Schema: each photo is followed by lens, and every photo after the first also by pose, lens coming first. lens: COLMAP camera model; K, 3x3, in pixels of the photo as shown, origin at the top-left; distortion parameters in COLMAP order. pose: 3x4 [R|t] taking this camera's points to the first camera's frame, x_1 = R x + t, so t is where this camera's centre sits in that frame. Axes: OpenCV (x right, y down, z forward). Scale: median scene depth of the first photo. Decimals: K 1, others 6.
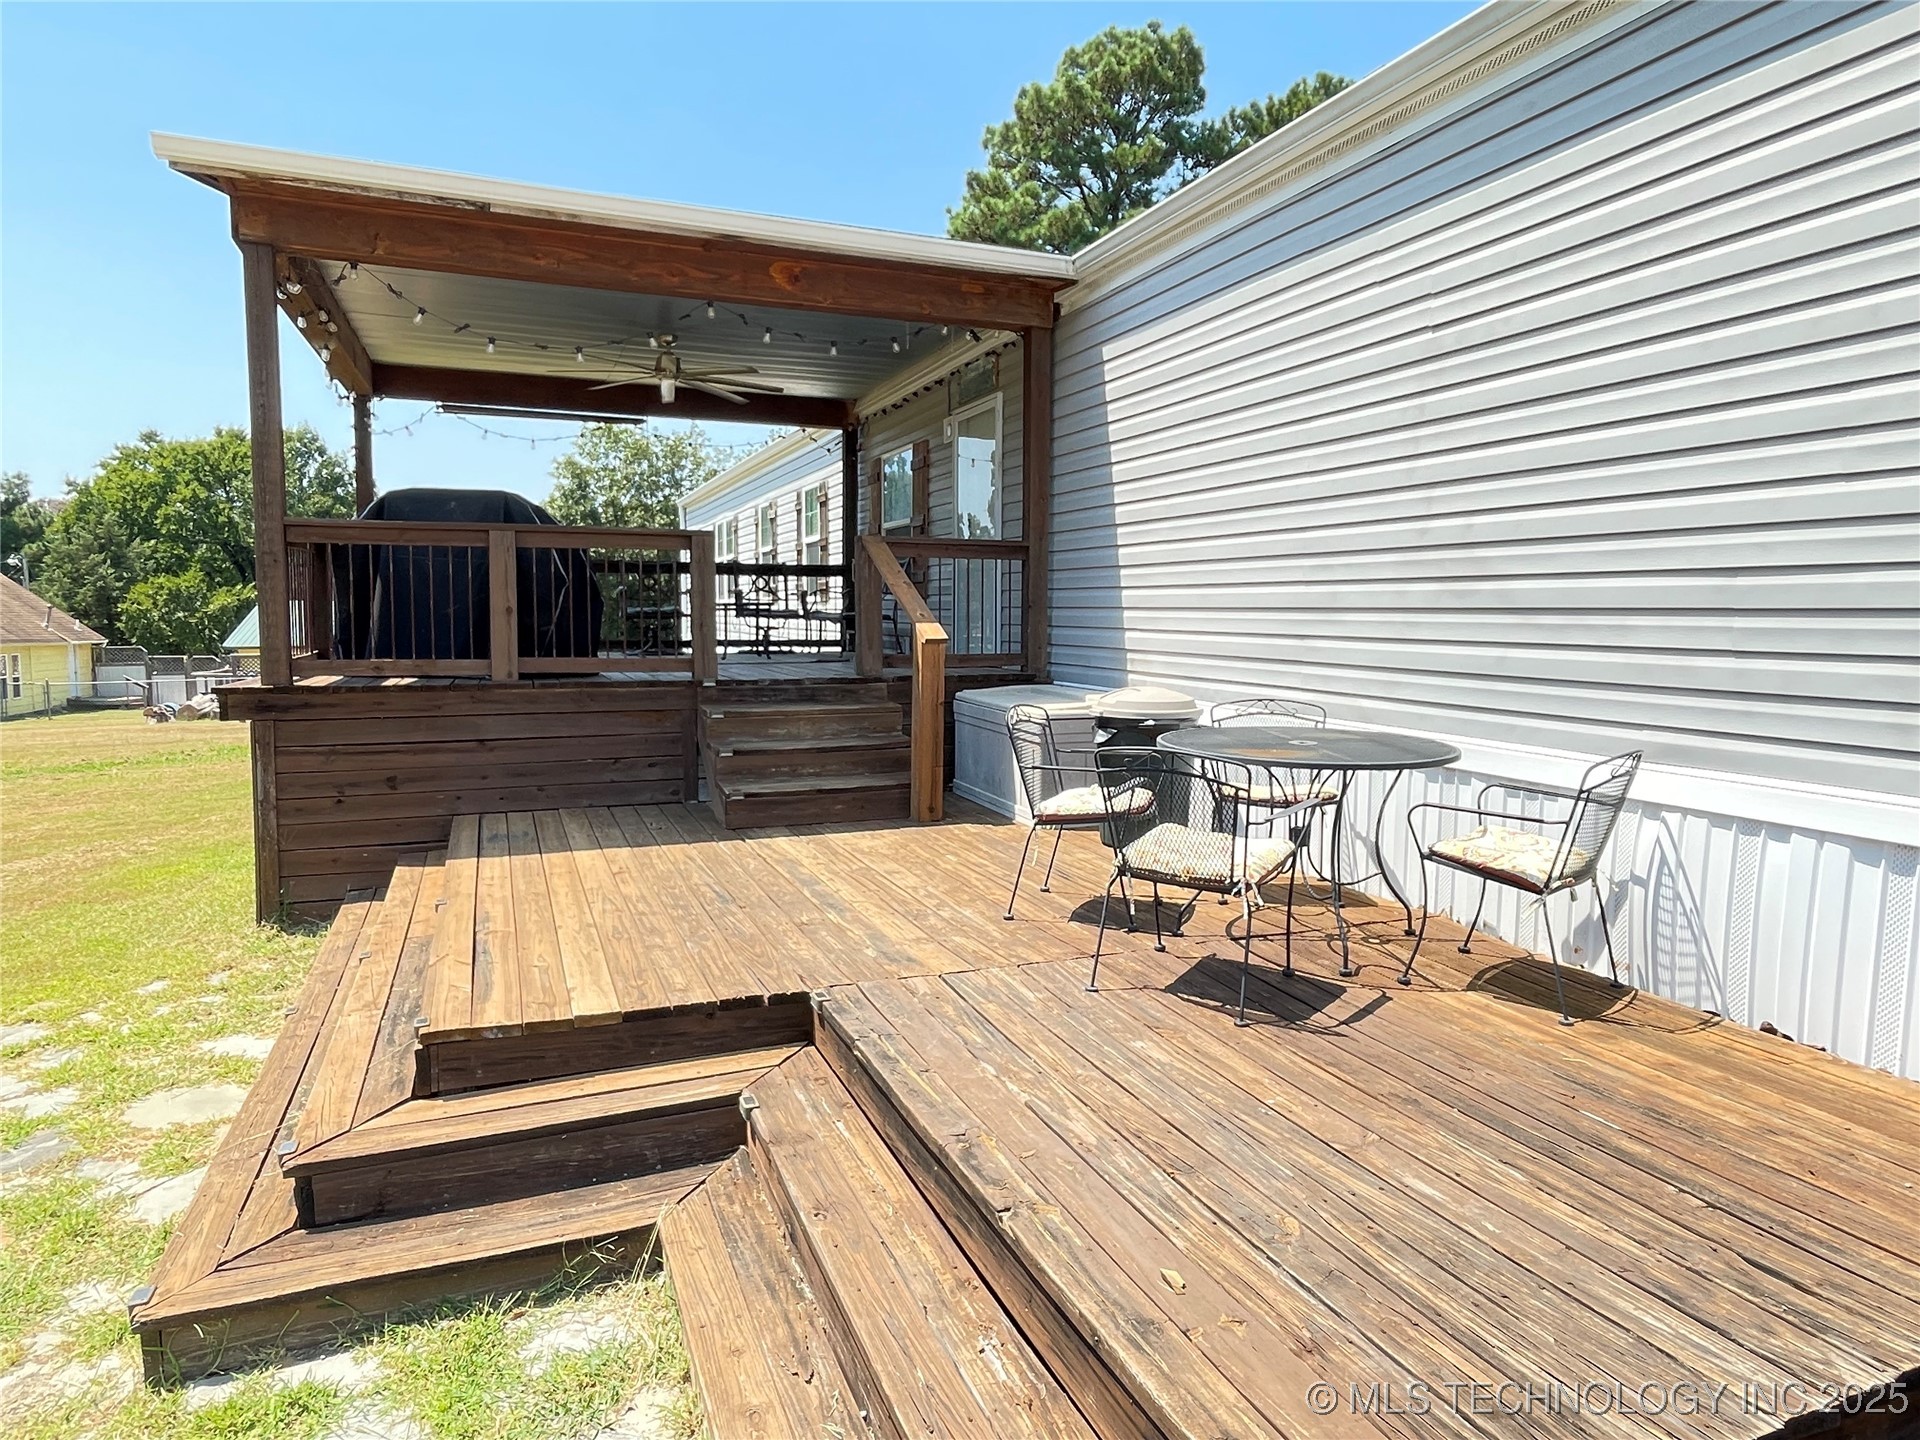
lens RADIAL K [[1152.0, 0, 959.6], [0, 1152.0, 714.4], [0, 0, 1]] dist [-0.008338, -0.000514]
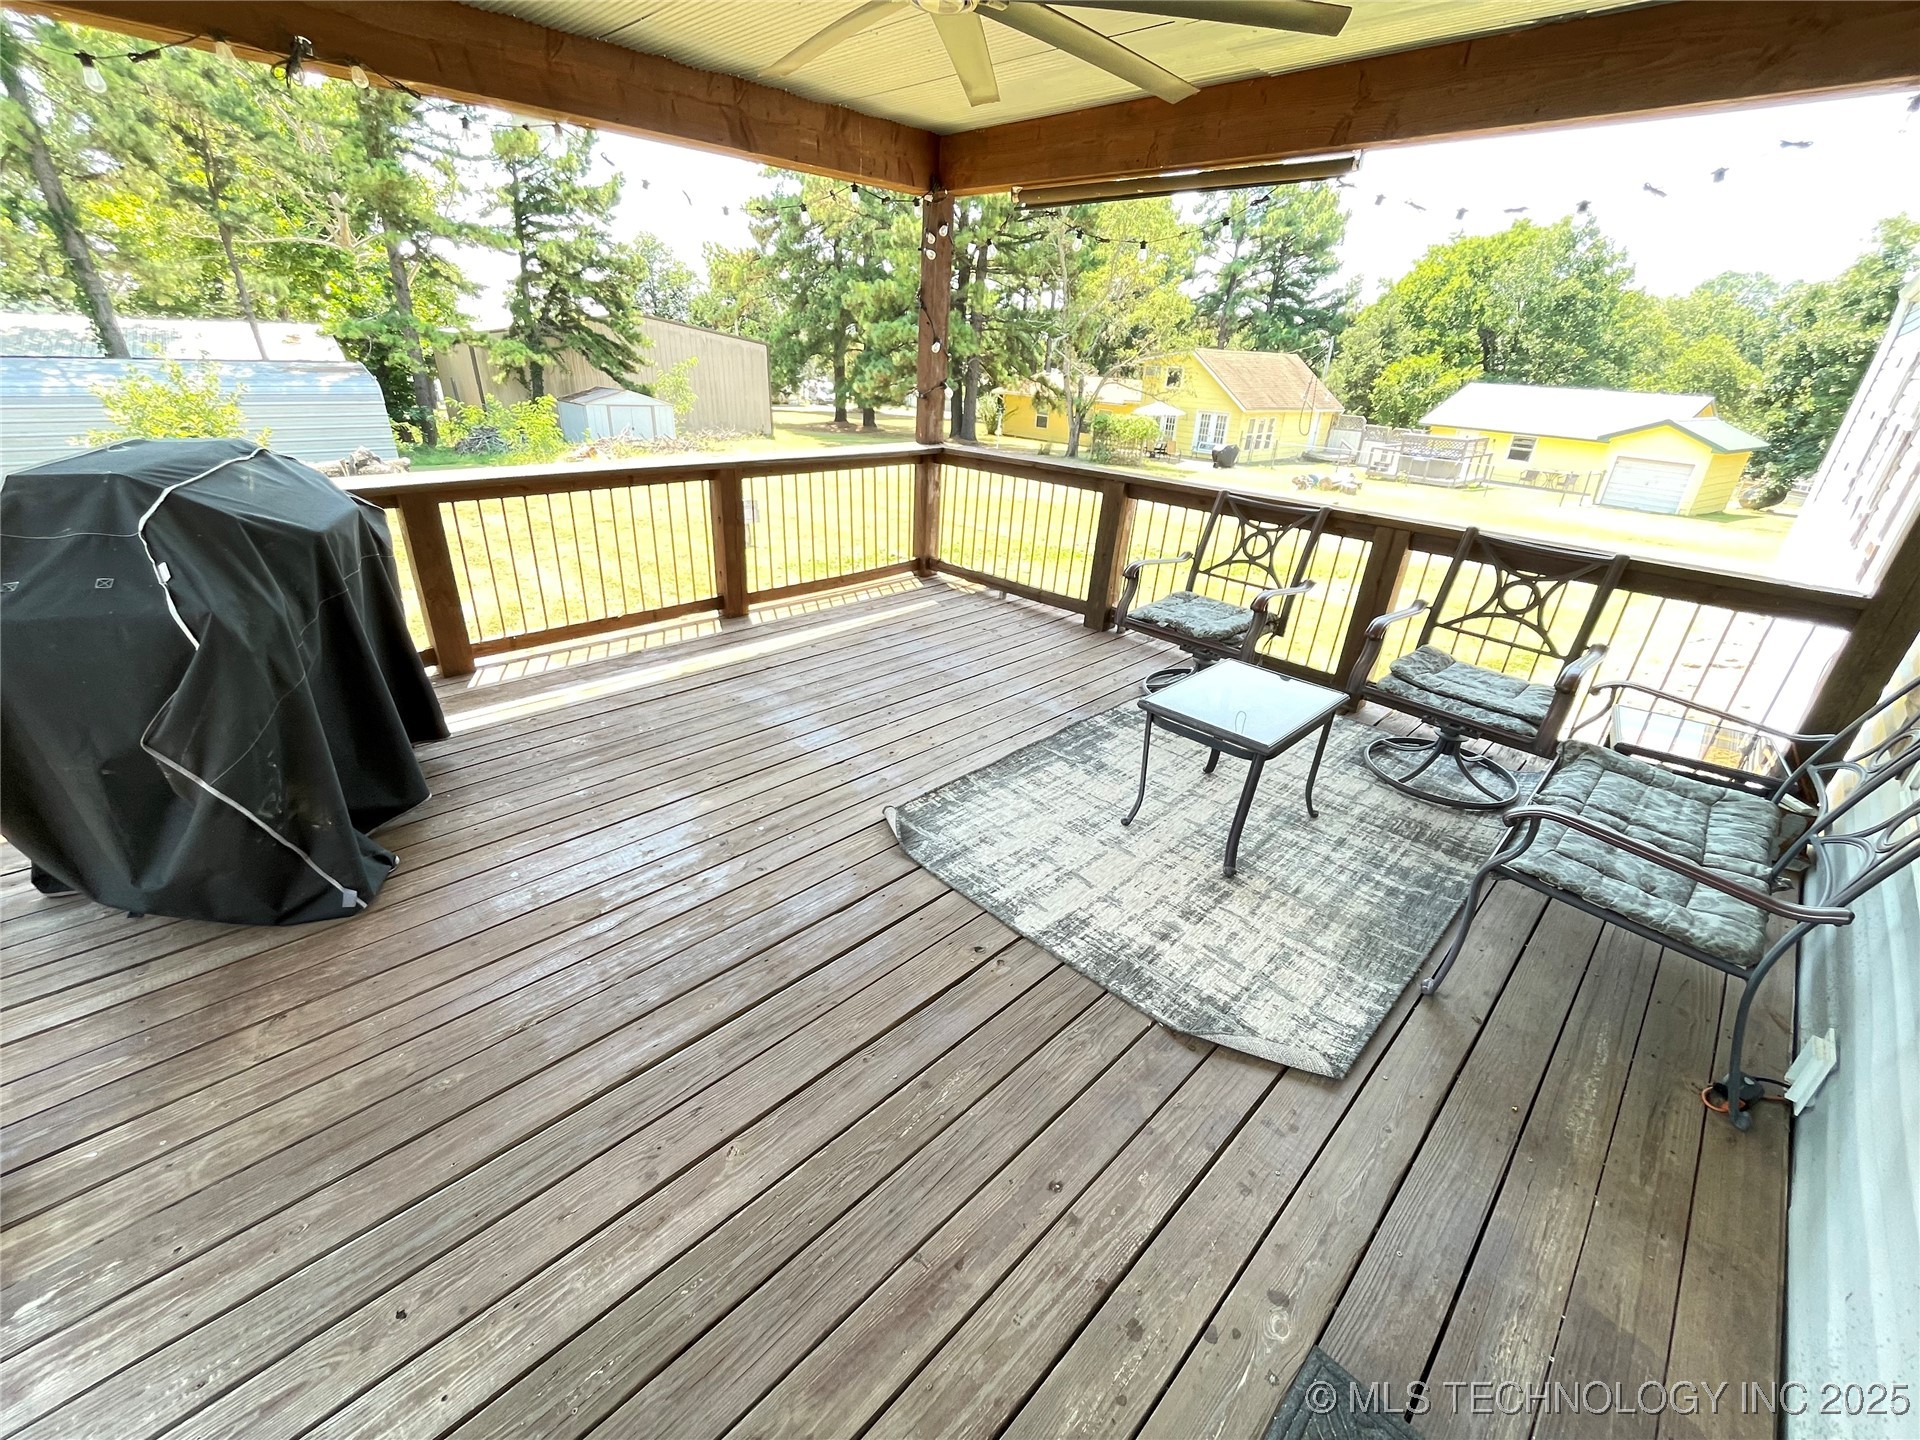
lens RADIAL K [[782.7, 0, 954.9], [0, 782.7, 719.0], [0, 0, 1]] dist [-0.002632, -0.000029]
pose [[0.391890, 0.407143, -0.825019, -0.003045], [-0.120672, 0.911749, 0.392623, -0.043867], [0.912064, -0.054309, 0.406436, 0.197886]]
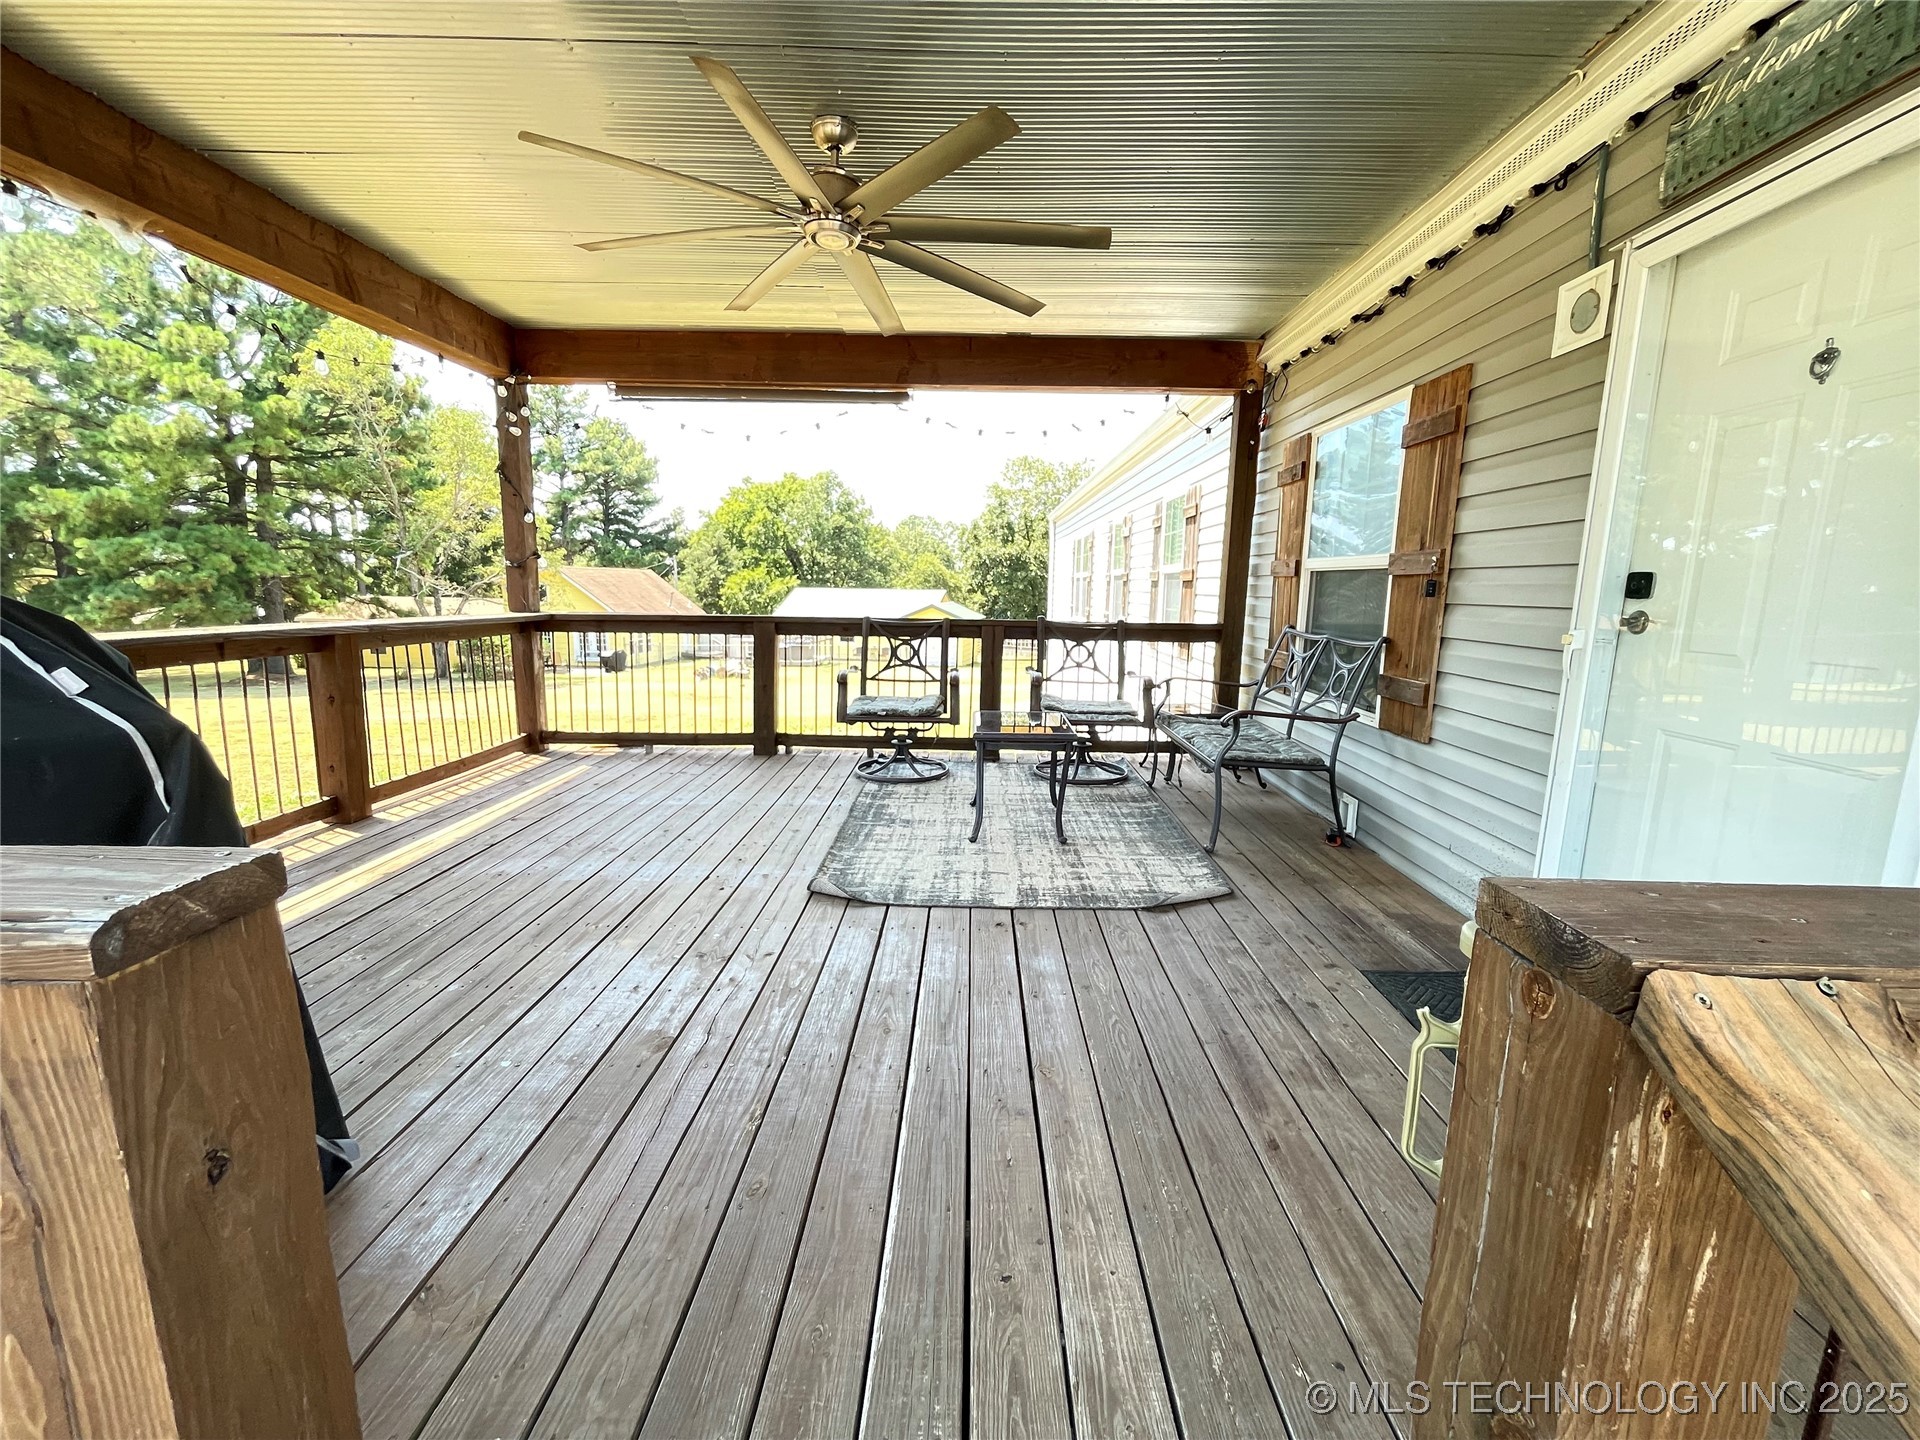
lens RADIAL K [[782.7, 0, 956.4], [0, 782.7, 721.7], [0, 0, 1]] dist [-0.002632, -0.000029]
pose [[0.922691, 0.074849, -0.378205, -0.019889], [-0.044809, 0.995145, 0.087626, -0.031127], [0.382928, -0.063905, 0.921565, 0.161618]]
